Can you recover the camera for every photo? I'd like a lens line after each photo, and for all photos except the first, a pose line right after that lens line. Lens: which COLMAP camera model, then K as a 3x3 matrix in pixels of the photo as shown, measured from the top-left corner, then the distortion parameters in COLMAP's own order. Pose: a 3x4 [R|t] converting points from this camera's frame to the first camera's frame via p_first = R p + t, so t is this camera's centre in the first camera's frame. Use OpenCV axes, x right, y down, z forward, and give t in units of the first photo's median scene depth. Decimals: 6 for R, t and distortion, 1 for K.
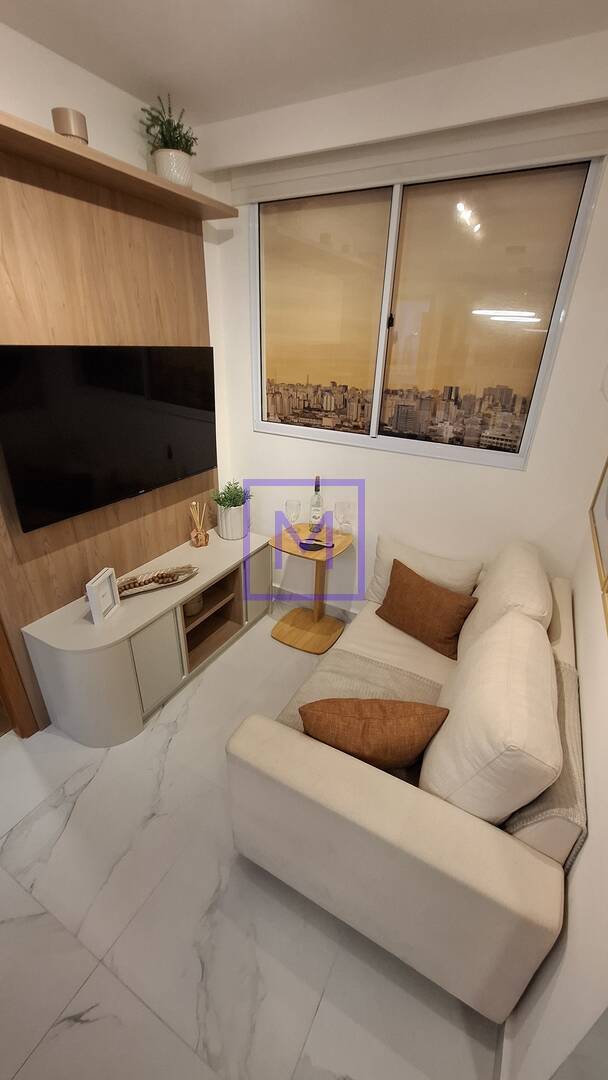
lens RADIAL K [[427.5, 0, 305.2], [0, 427.5, 542.7], [0, 0, 1]] dist [-0.007745, 0.003462]
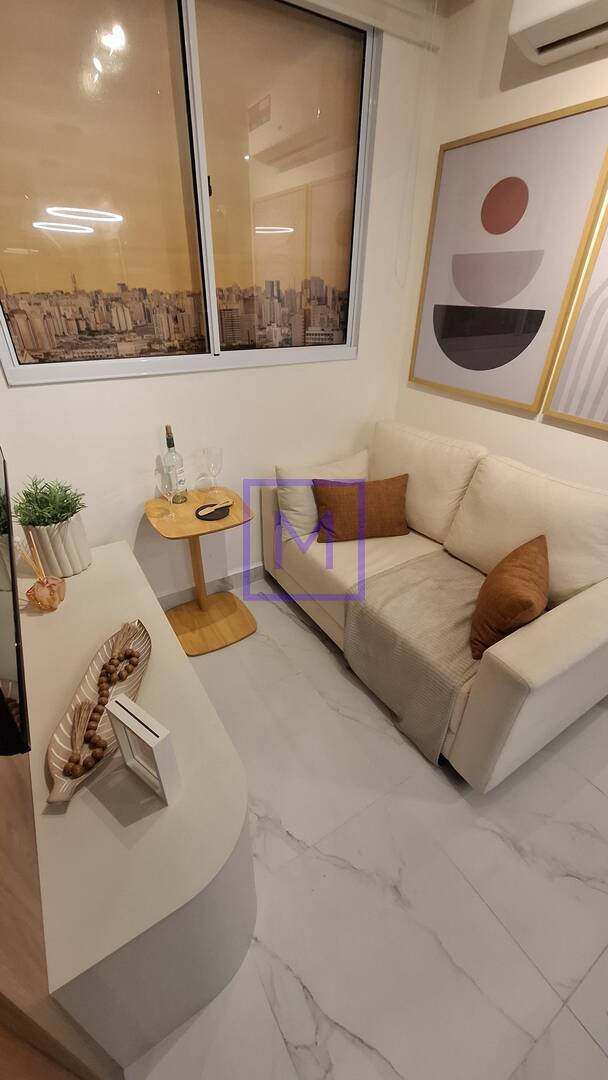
lens RADIAL K [[427.5, 0, 302.9], [0, 427.5, 541.8], [0, 0, 1]] dist [-0.007745, 0.003462]
pose [[0.486026, -0.468934, 0.737482, -0.511923], [0.371340, 0.874700, 0.311459, -0.131986], [-0.791129, 0.122479, 0.599261, 0.447205]]
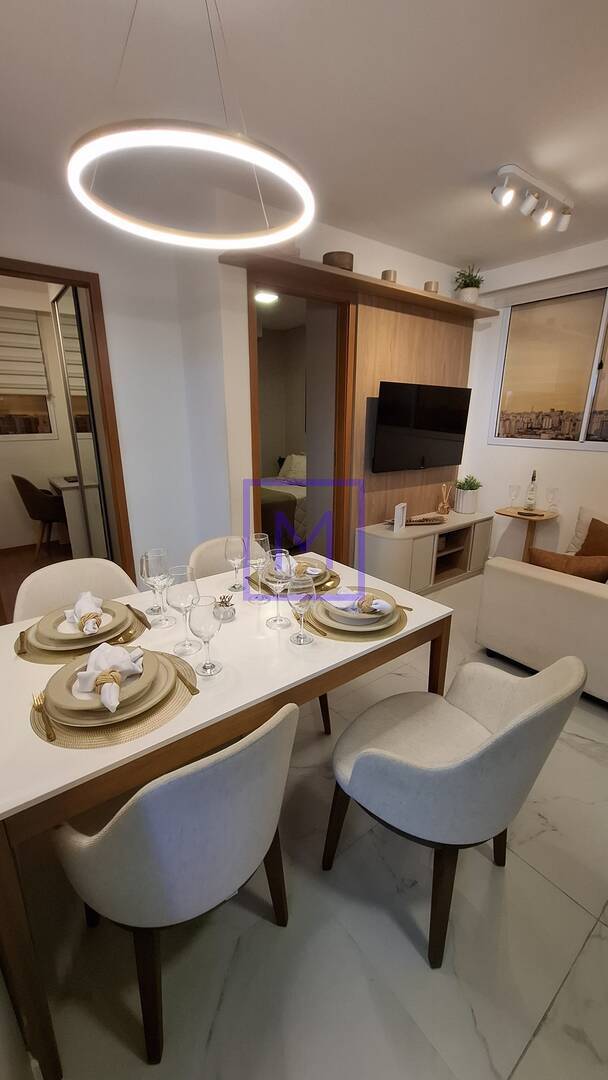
lens RADIAL K [[427.5, 0, 300.9], [0, 427.5, 543.3], [0, 0, 1]] dist [-0.007745, 0.003462]
pose [[0.913515, 0.094048, -0.395785, -0.108298], [-0.156557, 0.979253, -0.128657, 0.432831], [0.375474, 0.179493, 0.909286, -0.627610]]
